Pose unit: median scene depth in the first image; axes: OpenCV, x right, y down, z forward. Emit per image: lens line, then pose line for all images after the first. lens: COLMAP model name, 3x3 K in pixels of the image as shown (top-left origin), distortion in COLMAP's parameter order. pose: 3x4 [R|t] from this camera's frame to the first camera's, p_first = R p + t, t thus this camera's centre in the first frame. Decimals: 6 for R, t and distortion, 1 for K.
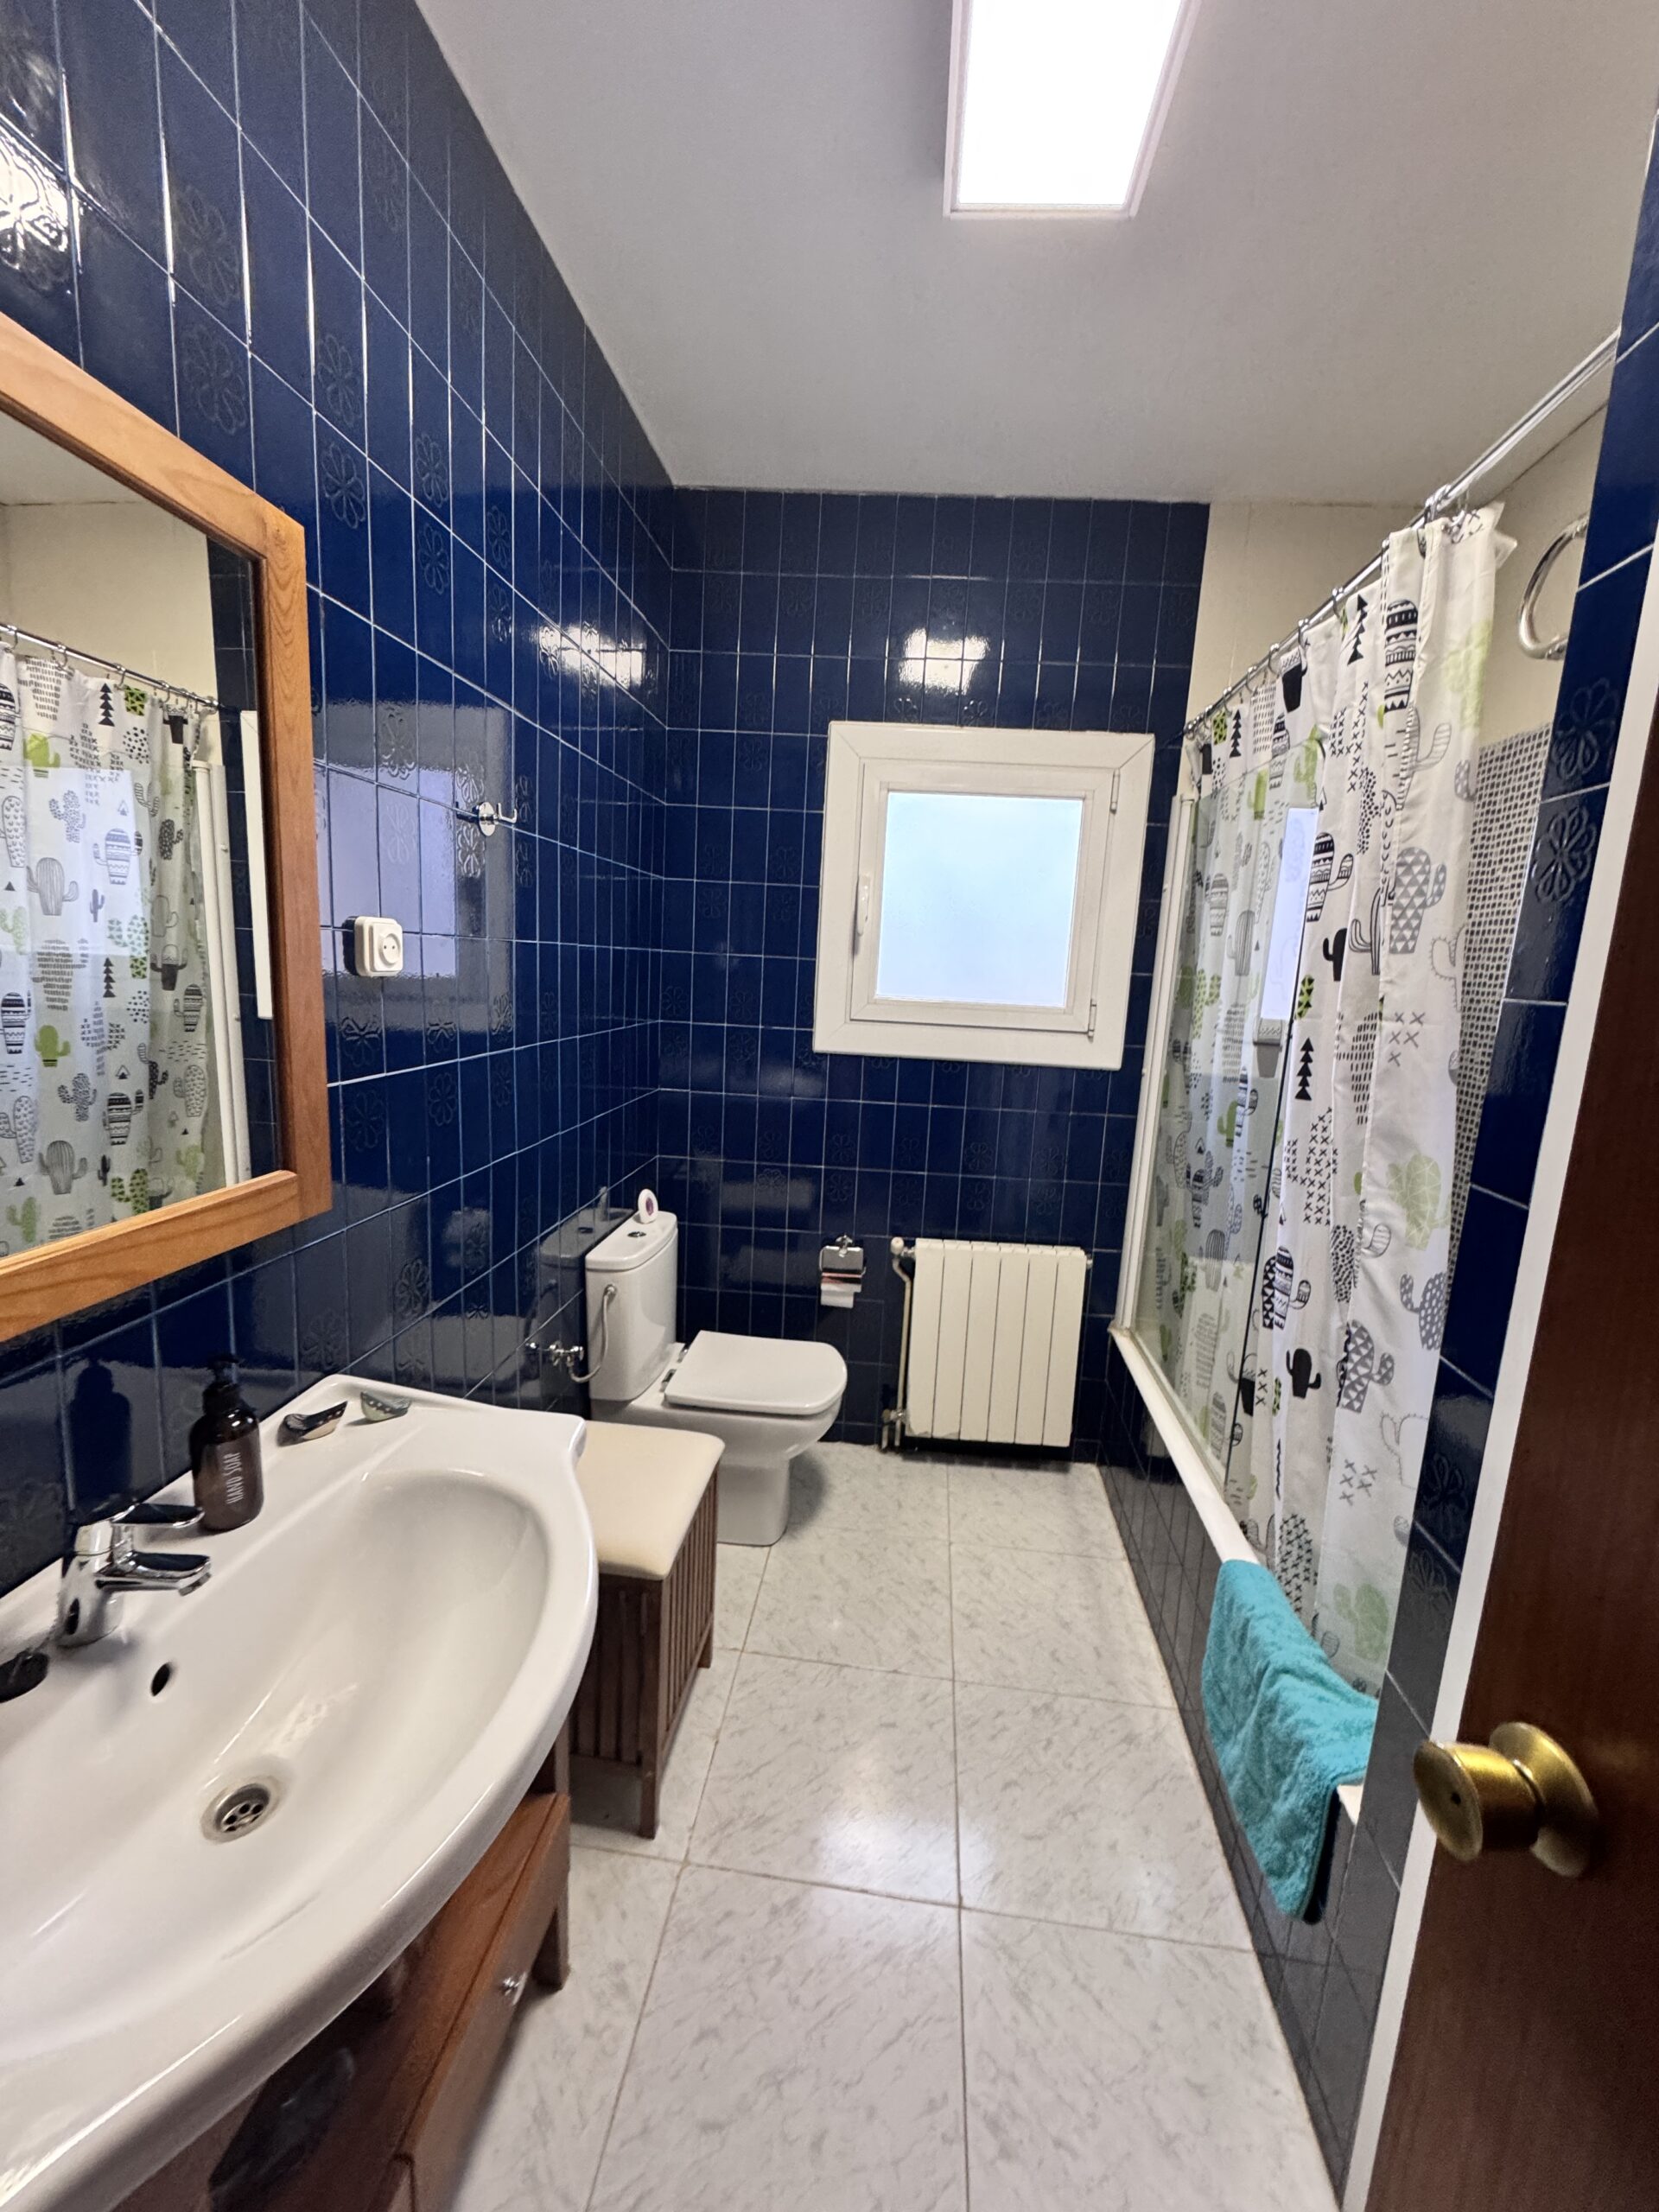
lens RADIAL K [[880.0, 0, 839.7], [0, 880.0, 1105.2], [0, 0, 1]] dist [-0.003698, 0.000790]
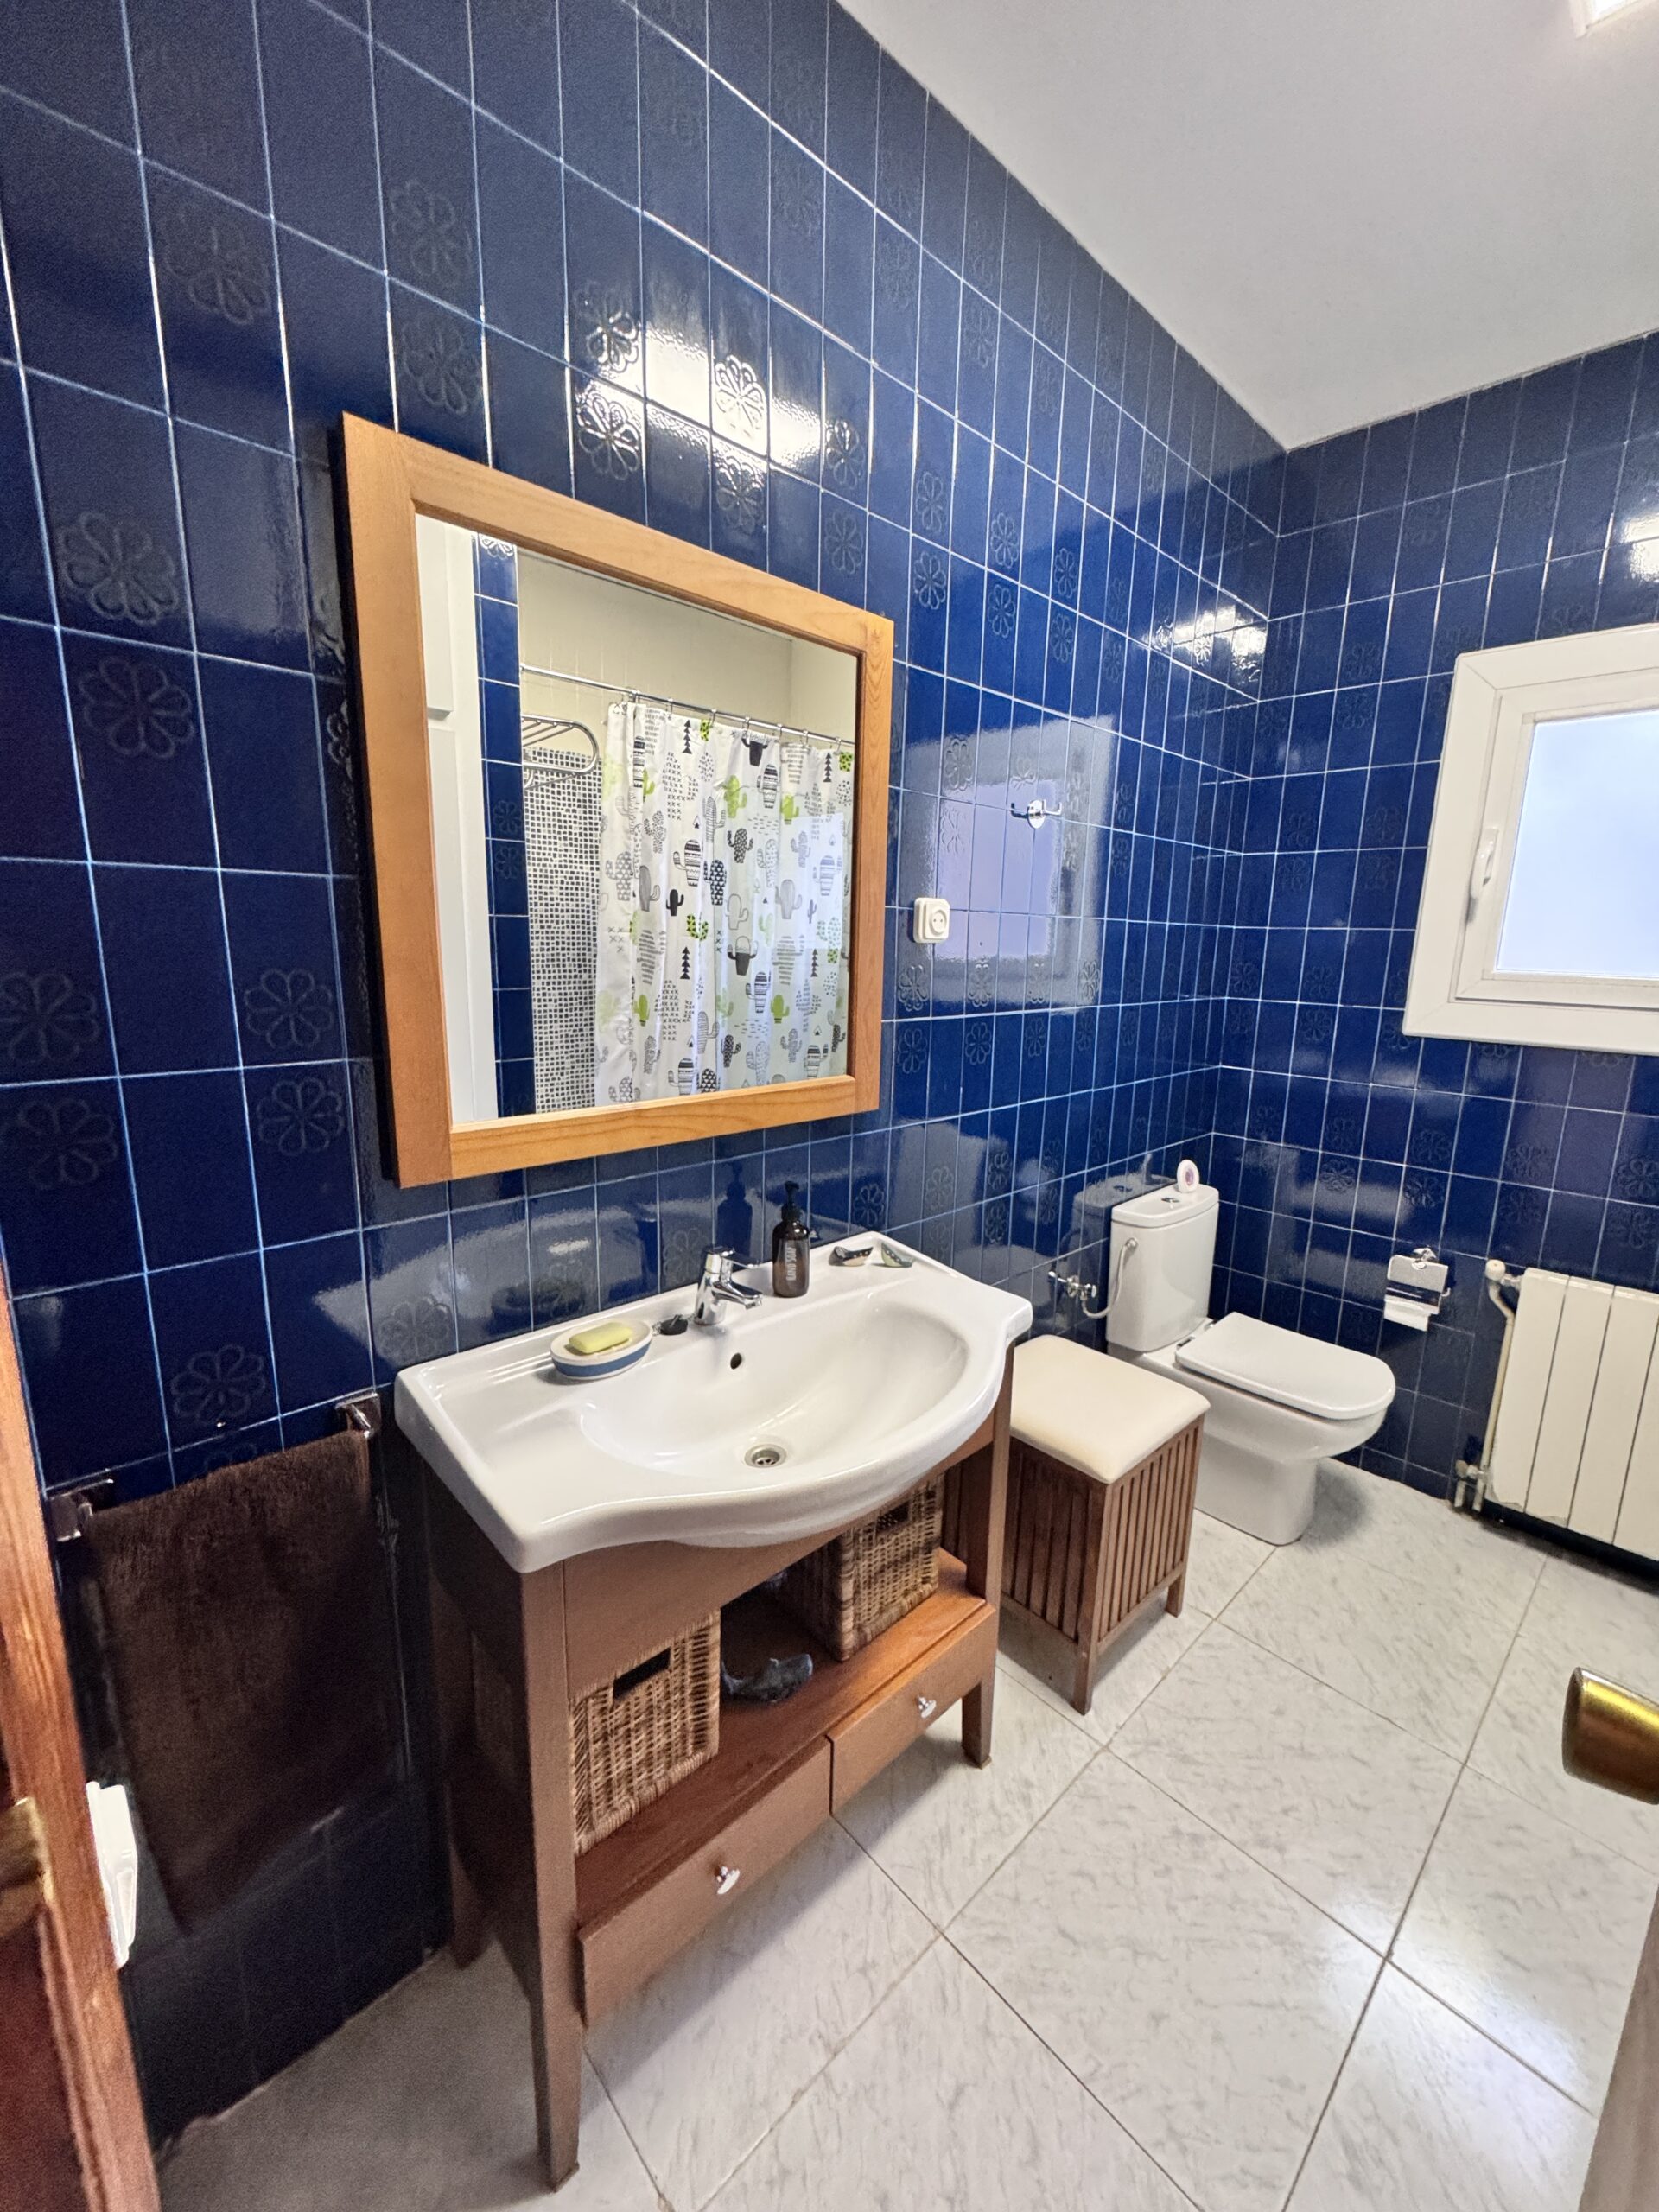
lens RADIAL K [[880.0, 0, 835.3], [0, 880.0, 1105.8], [0, 0, 1]] dist [-0.003698, 0.000790]
pose [[0.758069, 0.088804, -0.646100, 0.137636], [-0.087428, 0.995582, 0.034260, 0.036002], [0.646288, 0.030515, 0.762483, -0.054482]]
